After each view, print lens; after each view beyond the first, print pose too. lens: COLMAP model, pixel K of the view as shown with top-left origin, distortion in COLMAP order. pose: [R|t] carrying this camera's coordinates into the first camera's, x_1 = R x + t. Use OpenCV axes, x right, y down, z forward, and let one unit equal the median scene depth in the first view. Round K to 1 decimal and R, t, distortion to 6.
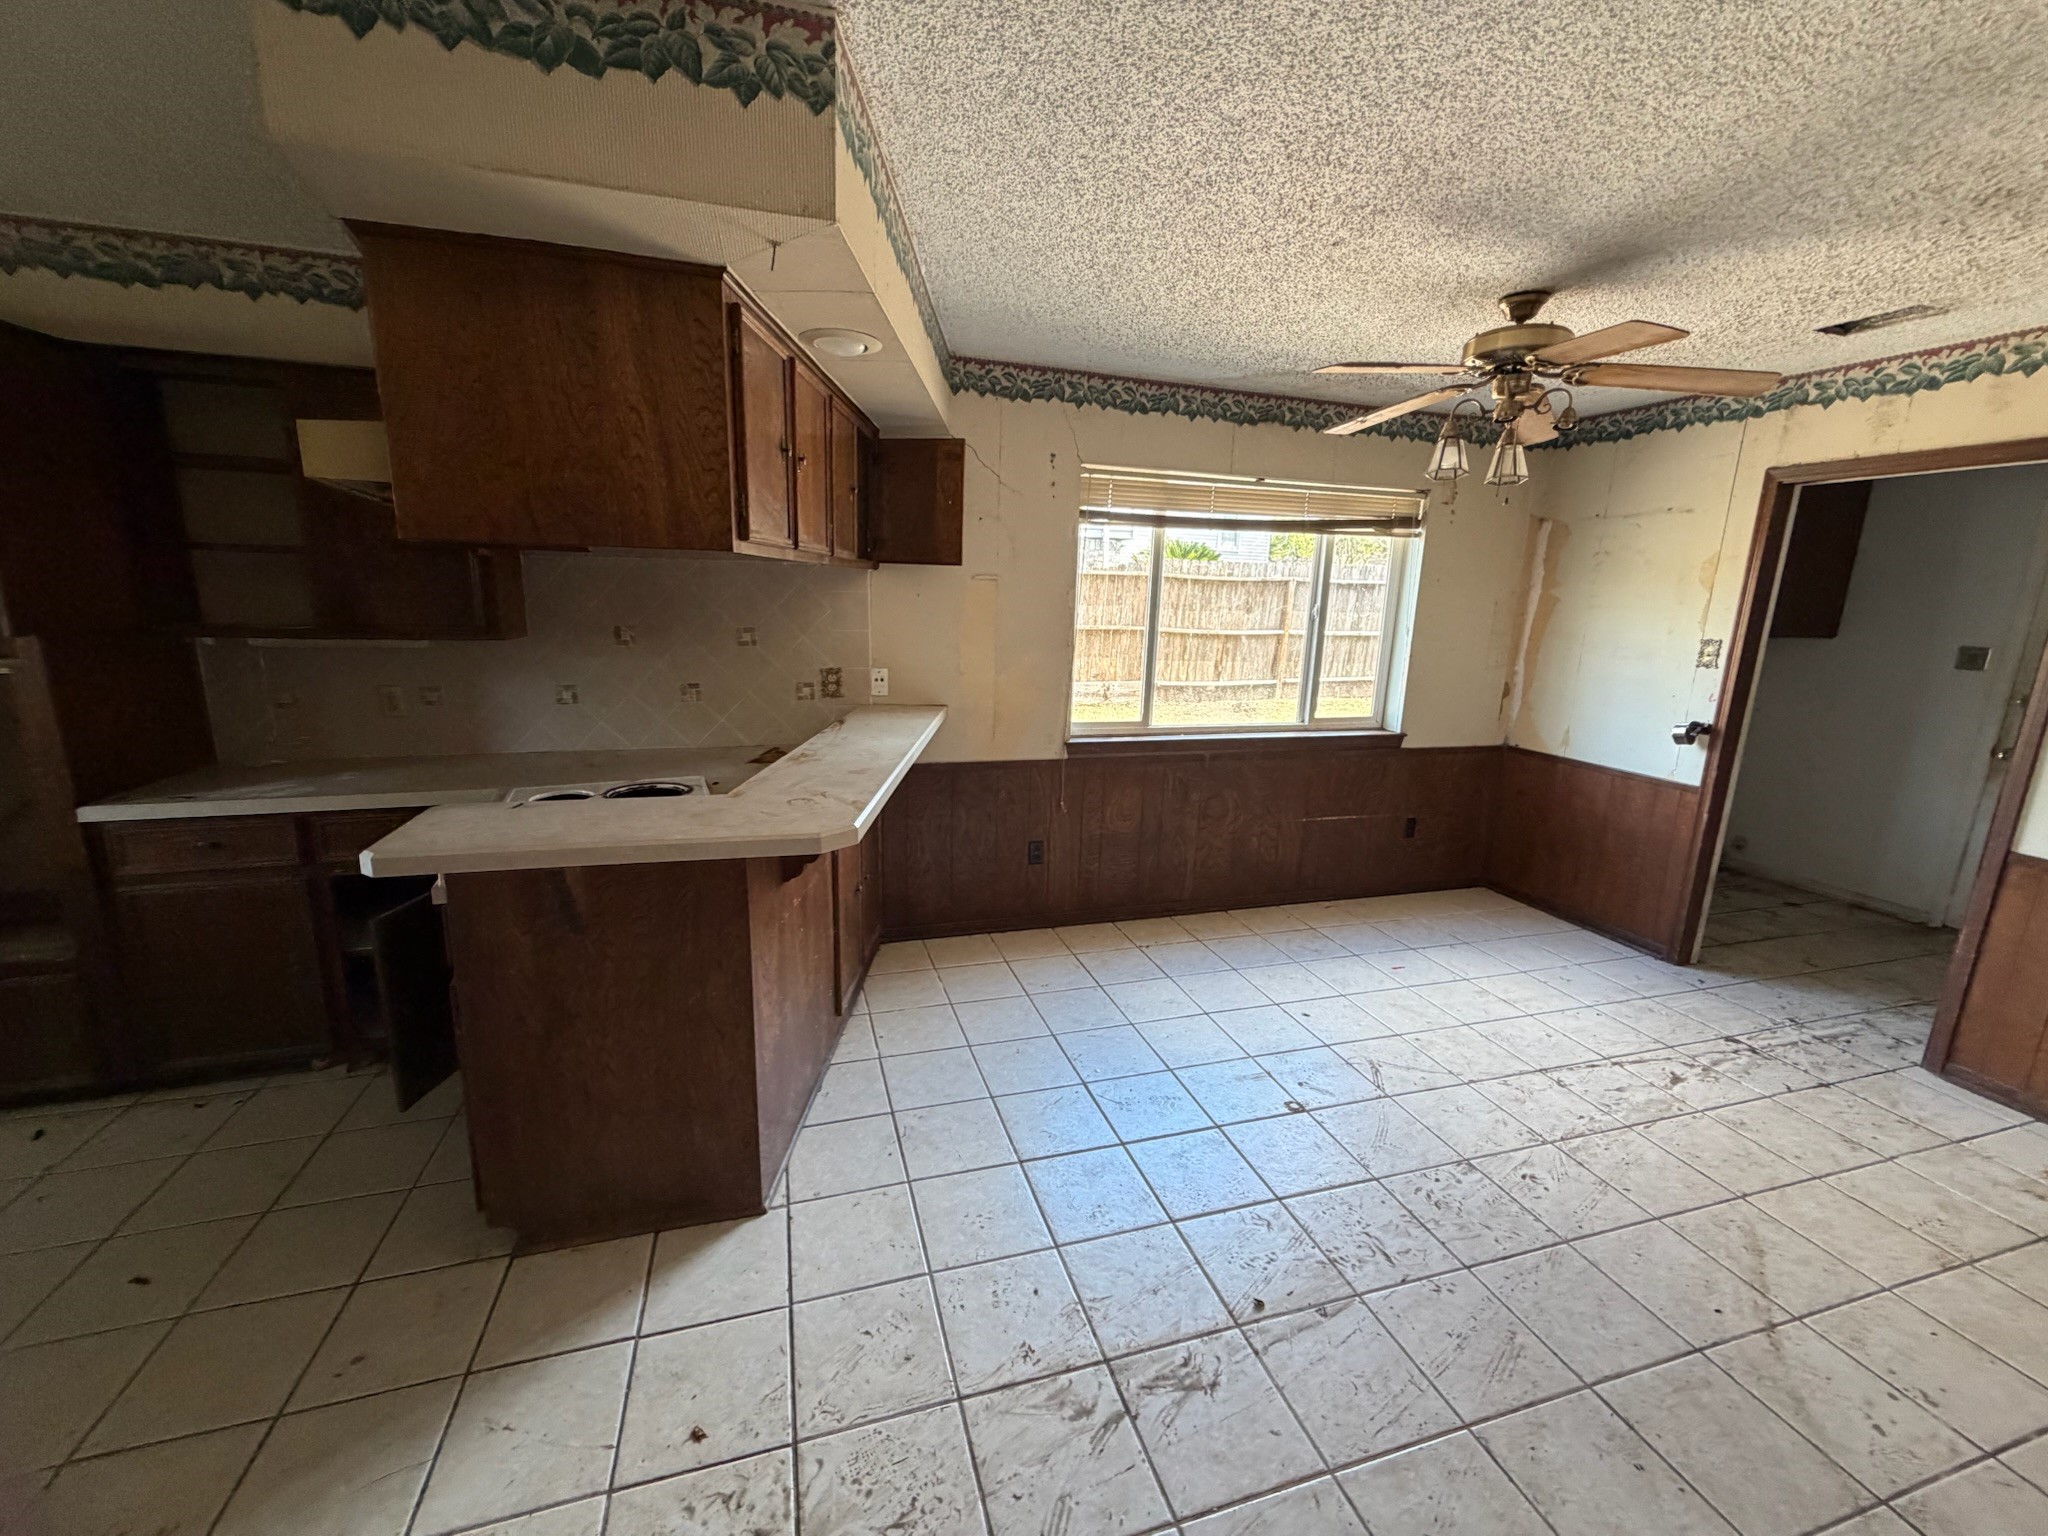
lens RADIAL K [[820.1, 0, 1016.0], [0, 820.1, 768.5], [0, 0, 1]] dist [0.000737, -0.000179]
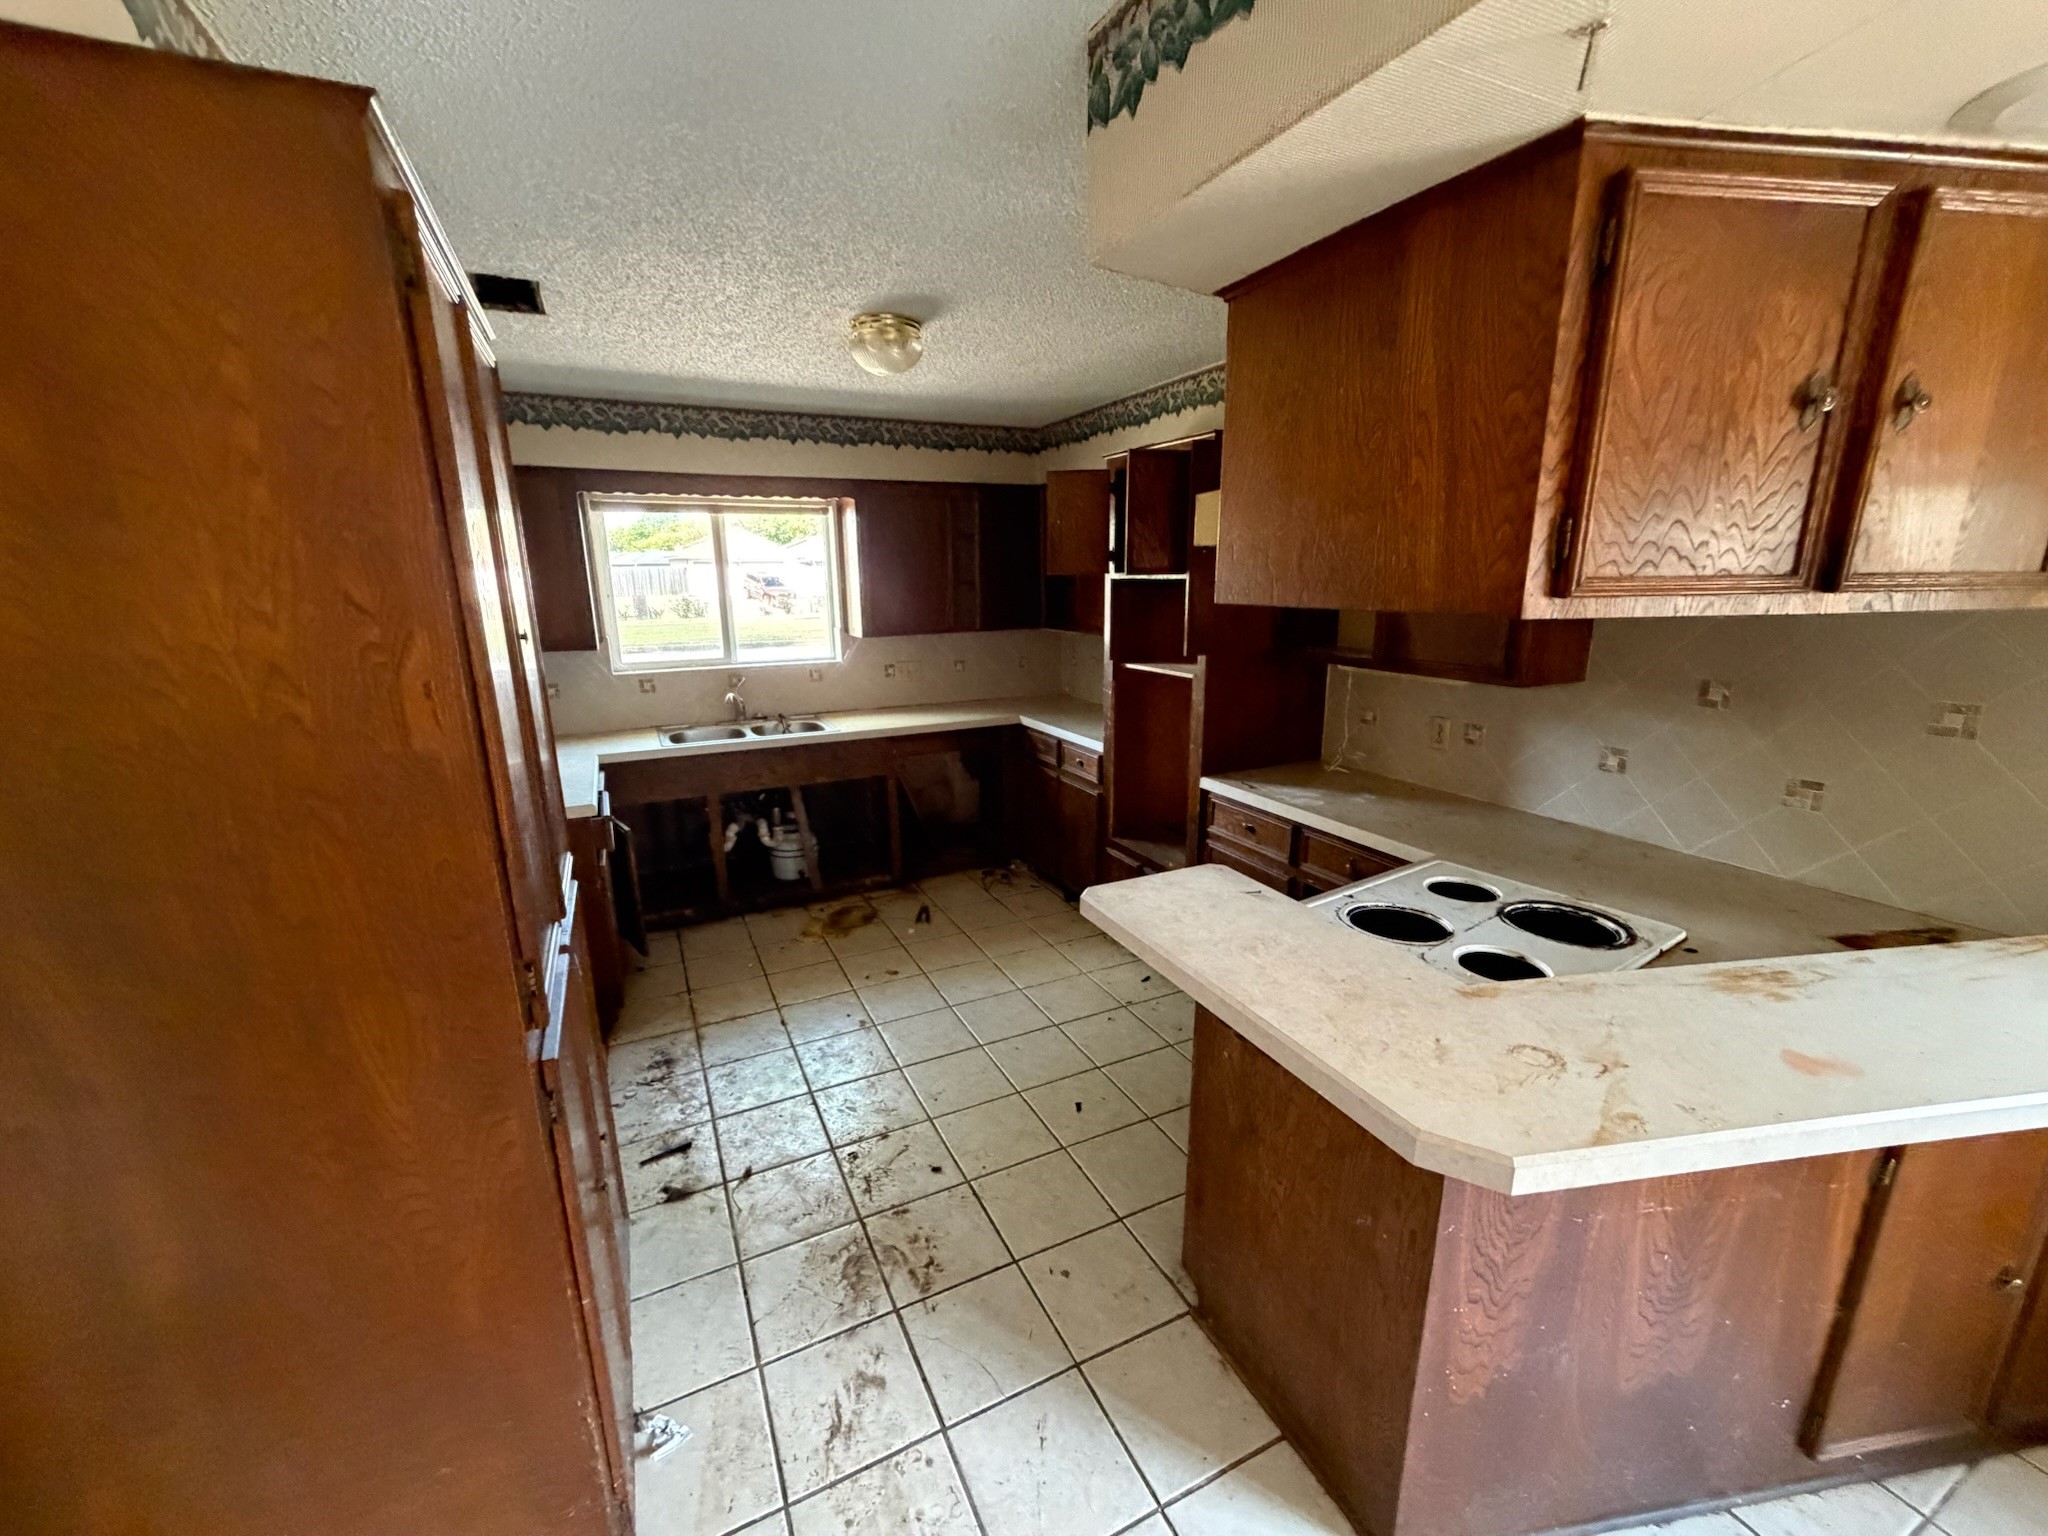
lens RADIAL K [[820.1, 0, 1018.9], [0, 820.1, 768.9], [0, 0, 1]] dist [0.000737, -0.000179]
pose [[0.156660, 0.207385, -0.965634, 0.152647], [-0.193828, 0.965149, 0.175835, -0.149826], [0.968446, 0.159620, 0.191397, 0.425502]]
